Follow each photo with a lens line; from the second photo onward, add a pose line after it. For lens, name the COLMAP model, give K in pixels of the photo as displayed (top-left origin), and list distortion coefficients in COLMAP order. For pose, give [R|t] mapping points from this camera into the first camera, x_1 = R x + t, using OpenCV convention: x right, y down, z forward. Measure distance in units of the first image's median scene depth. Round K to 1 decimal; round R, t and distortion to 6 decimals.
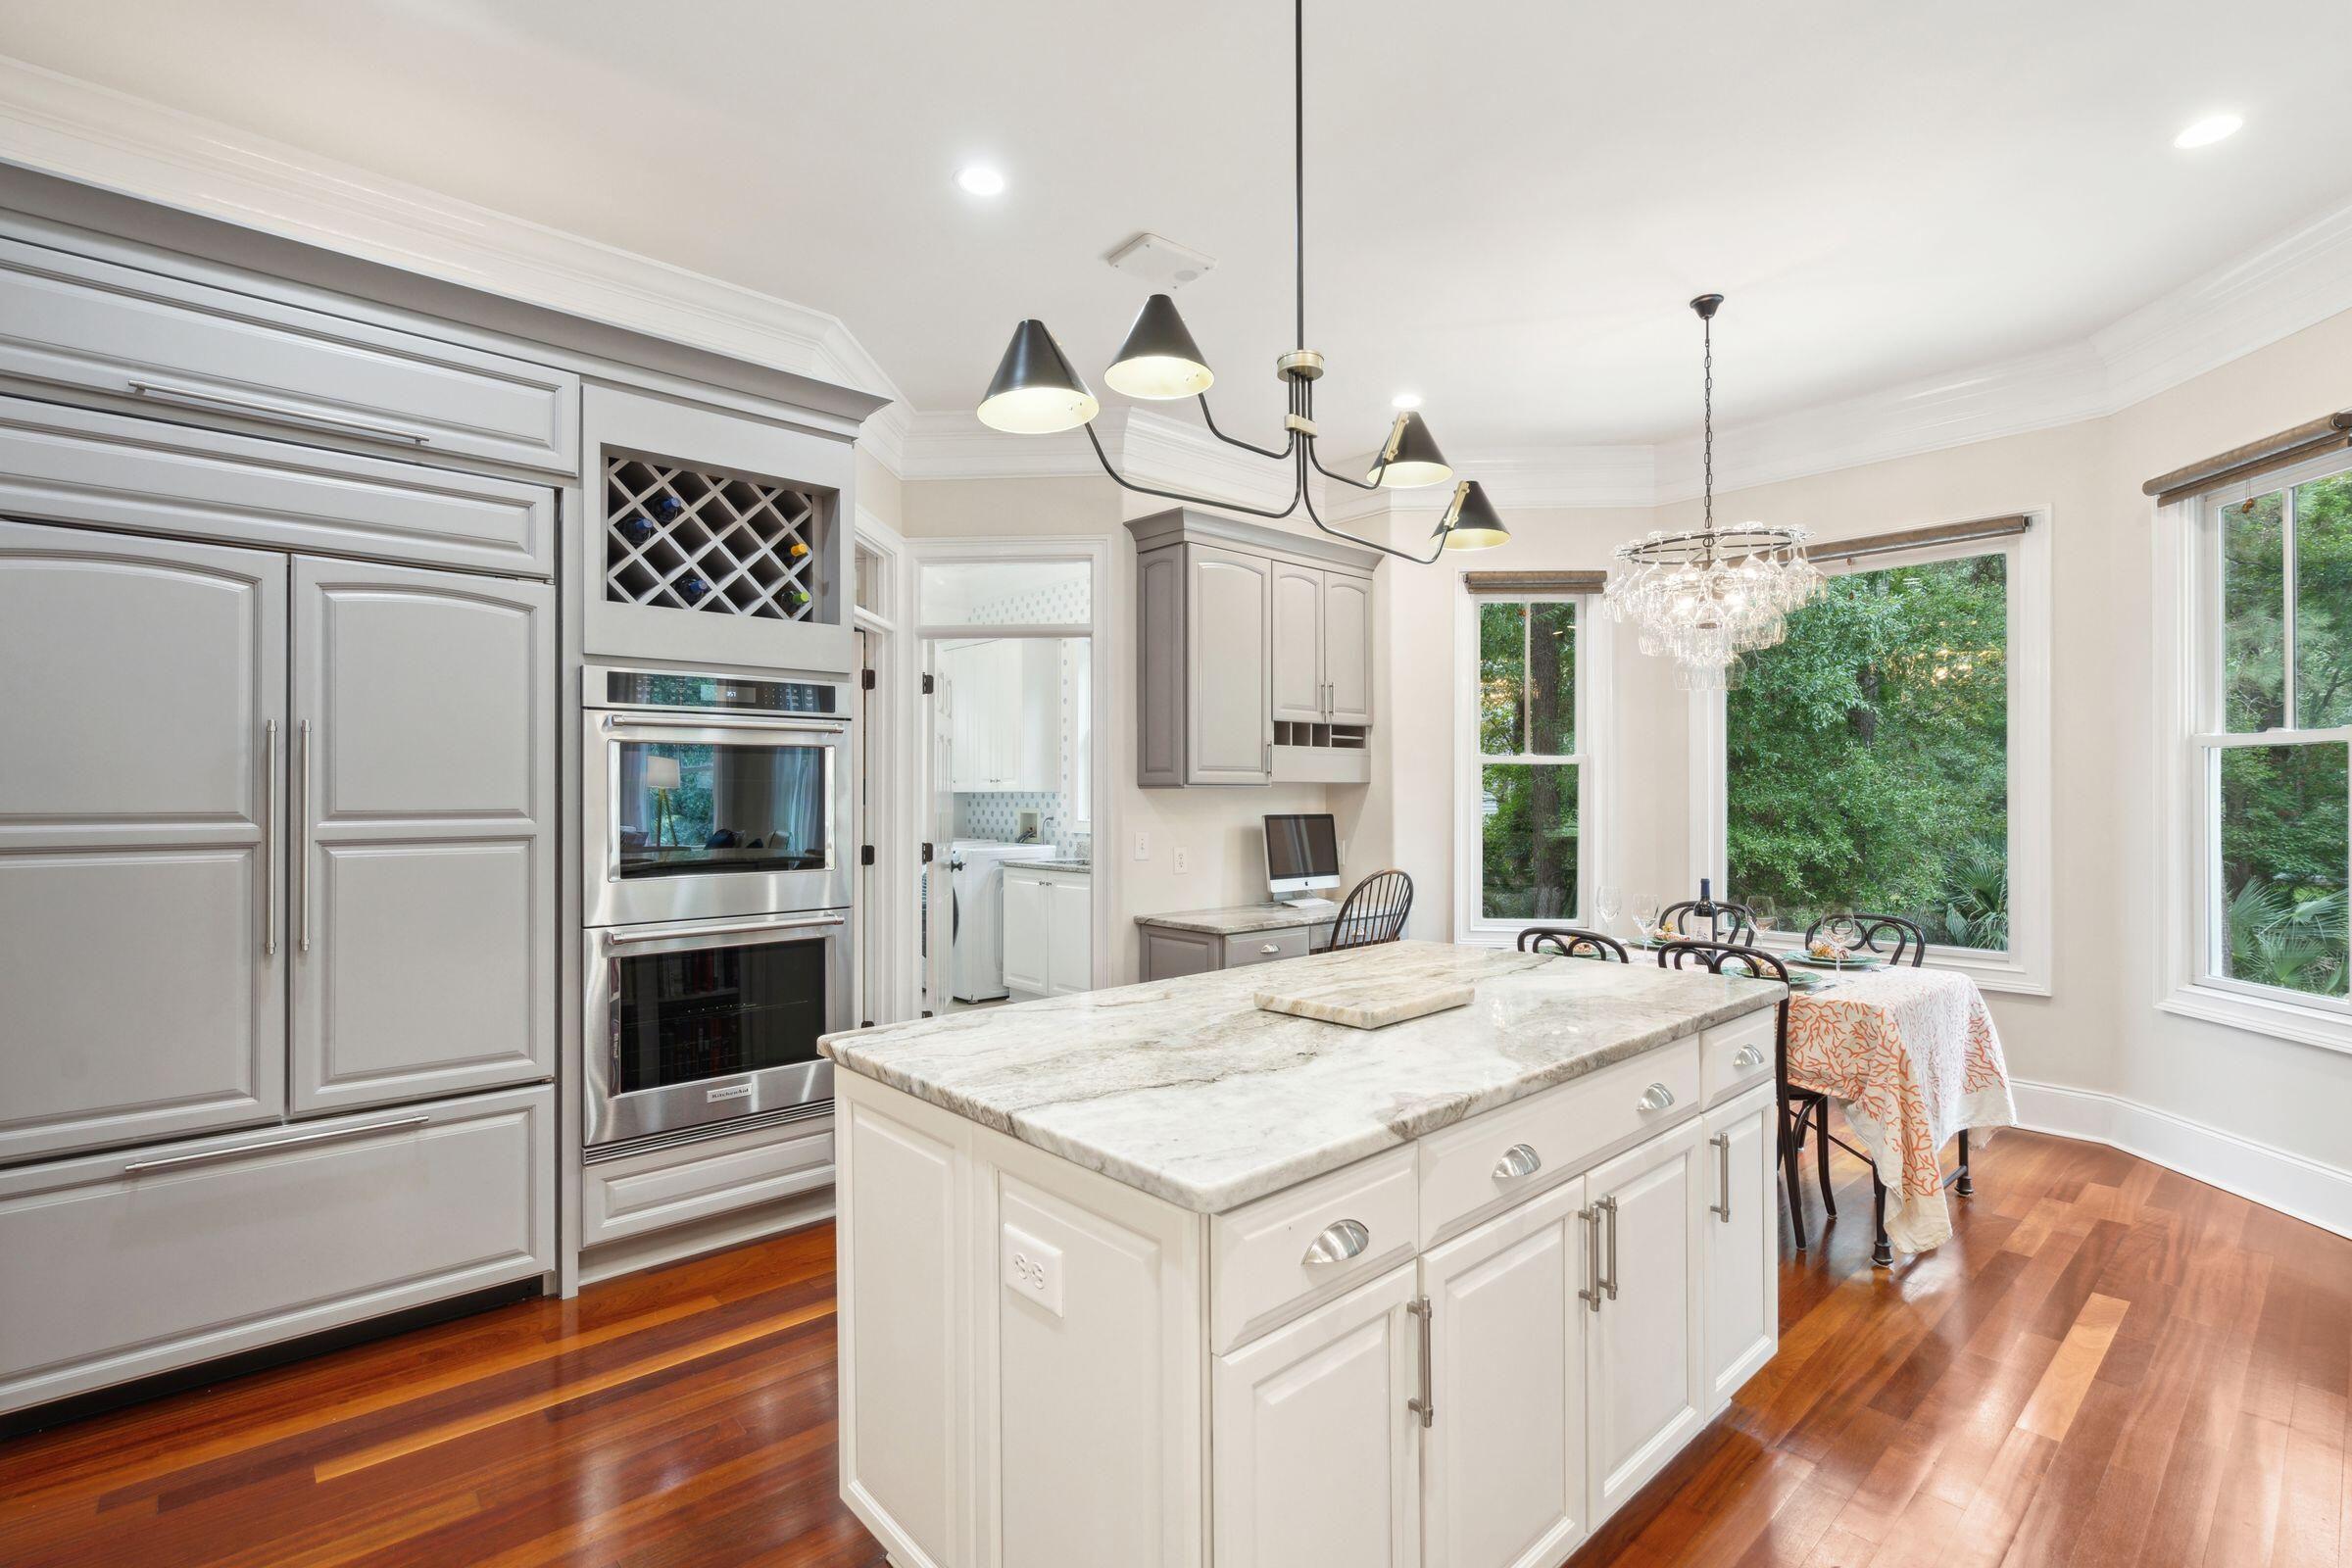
lens RADIAL K [[1064.9, 0, 1172.8], [0, 1064.9, 788.8], [0, 0, 1]] dist [-0.005249, 0.001646]
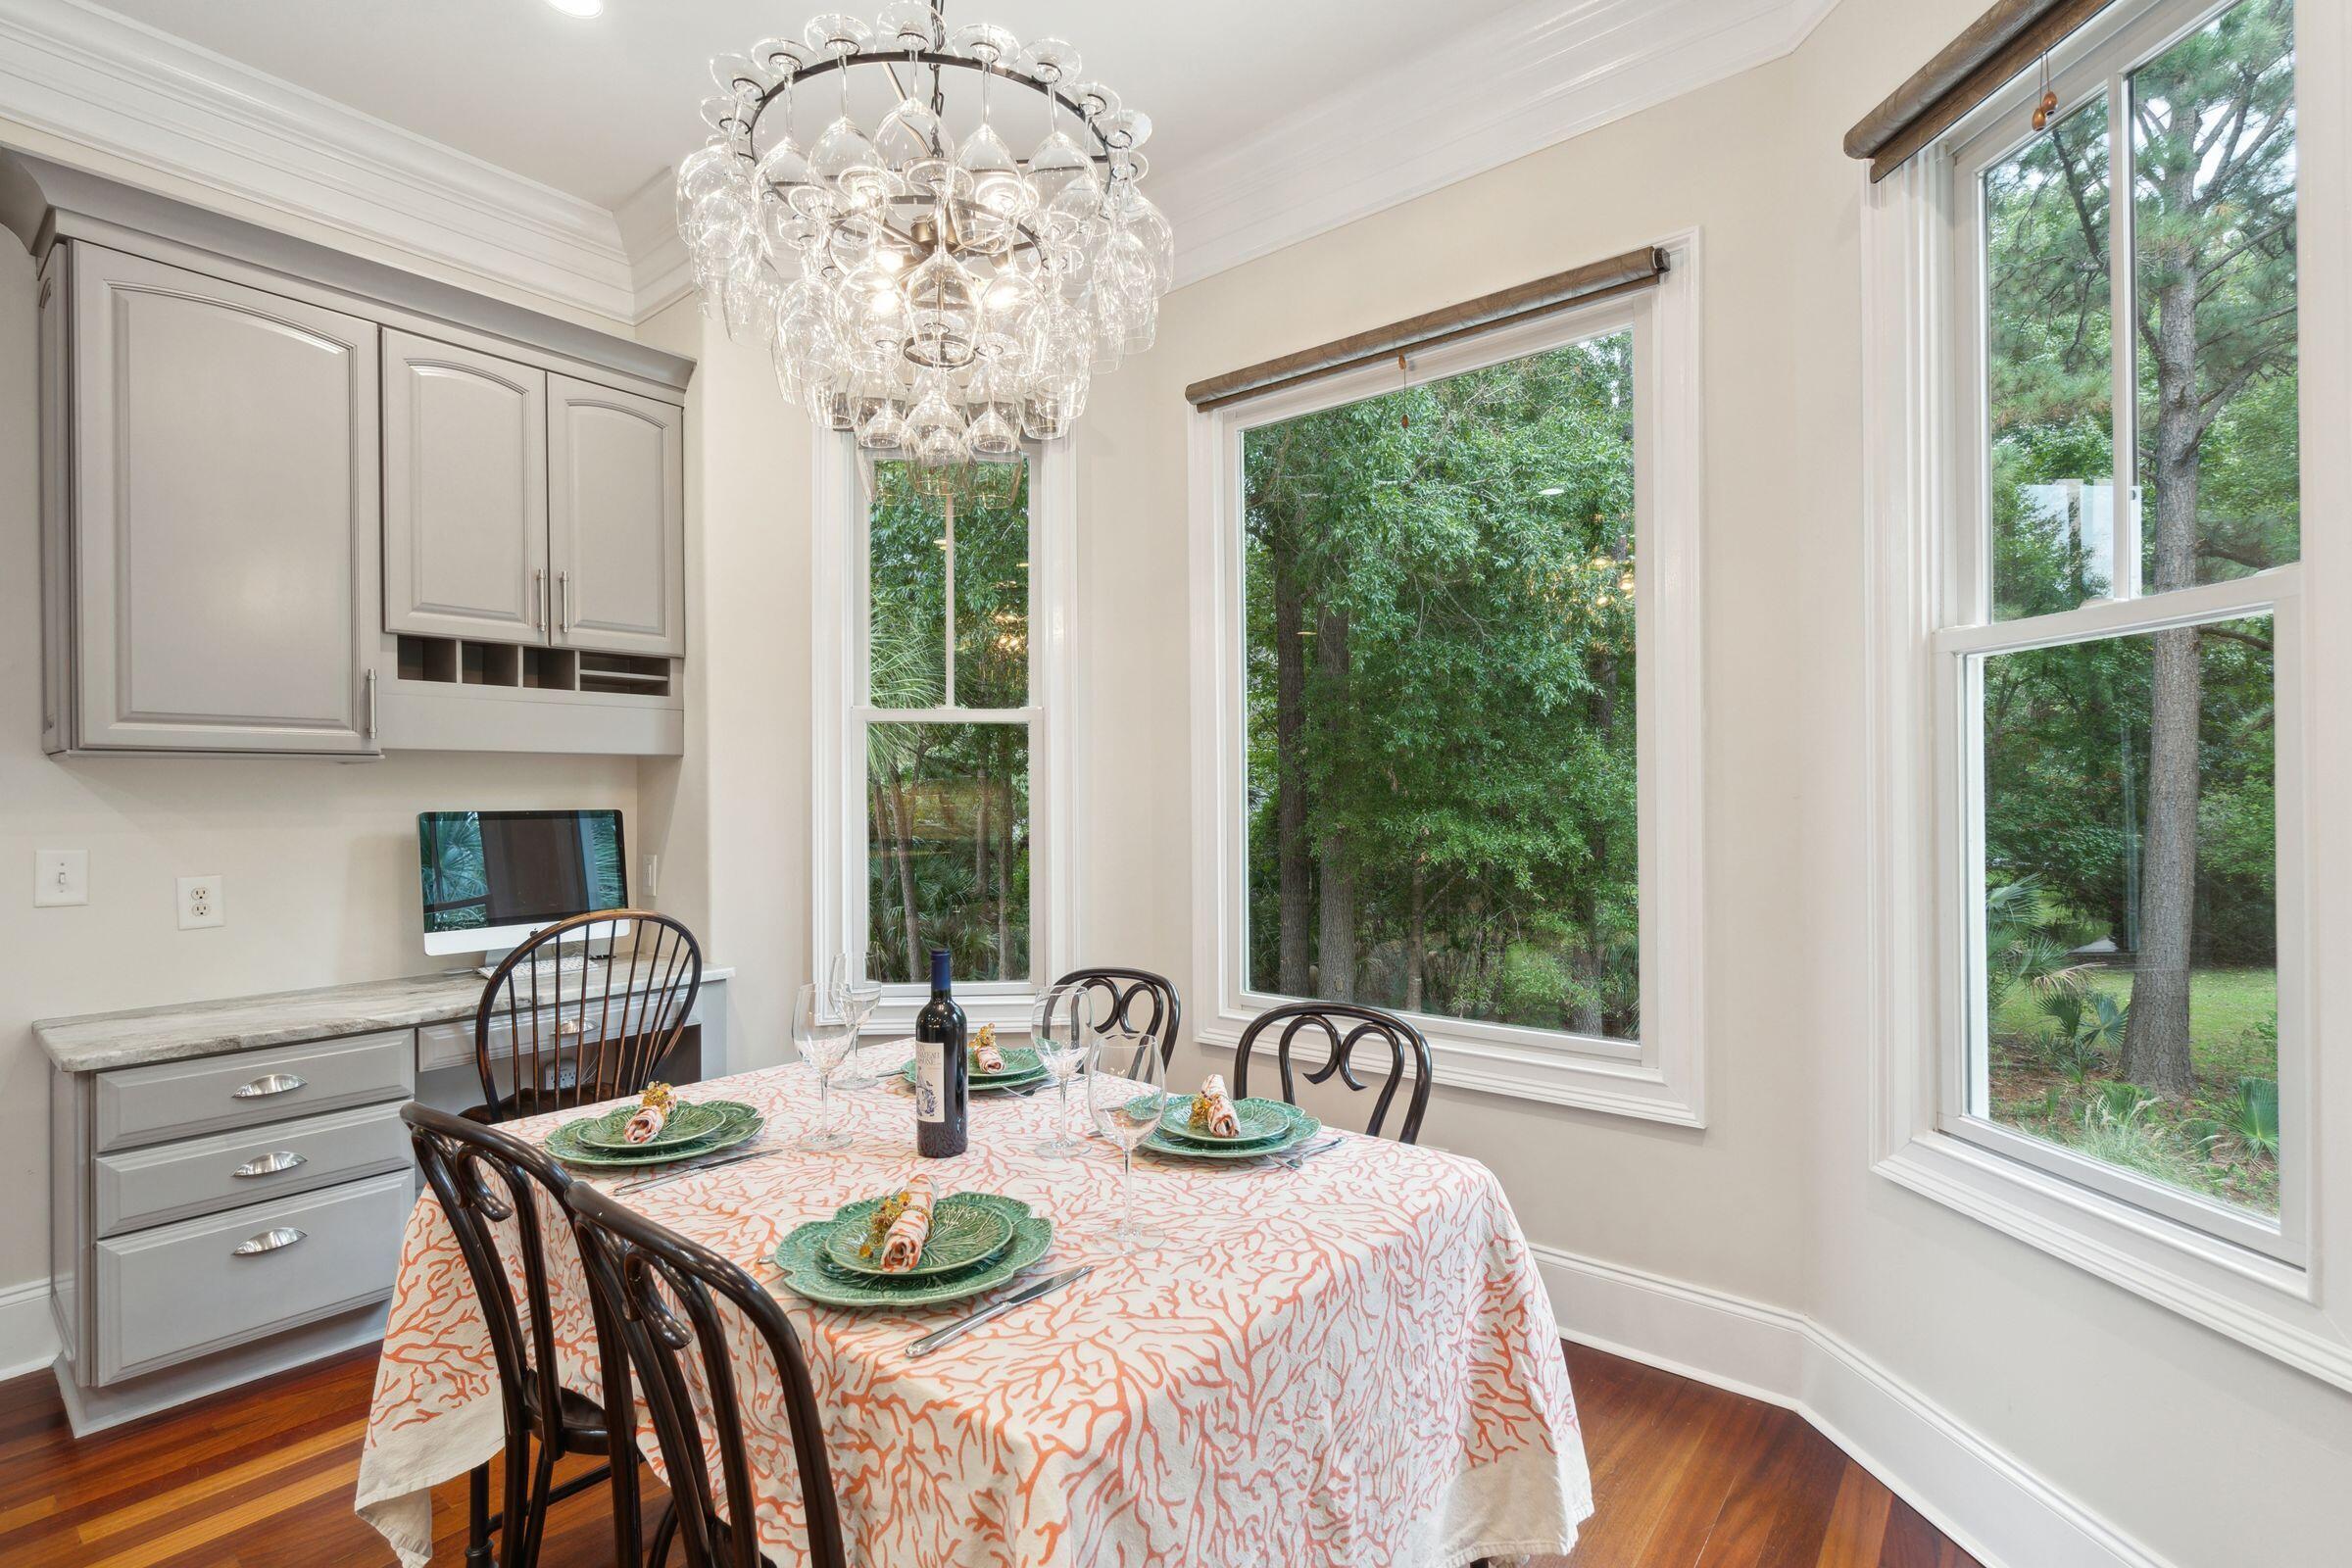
lens RADIAL K [[1064.9, 0, 1176.9], [0, 1064.9, 788.2], [0, 0, 1]] dist [-0.005249, 0.001646]
pose [[0.985955, -0.006374, 0.166888, 0.365352], [0.006488, 0.999979, -0.000140, 0.014358], [-0.166883, 0.001221, 0.985976, 0.394130]]
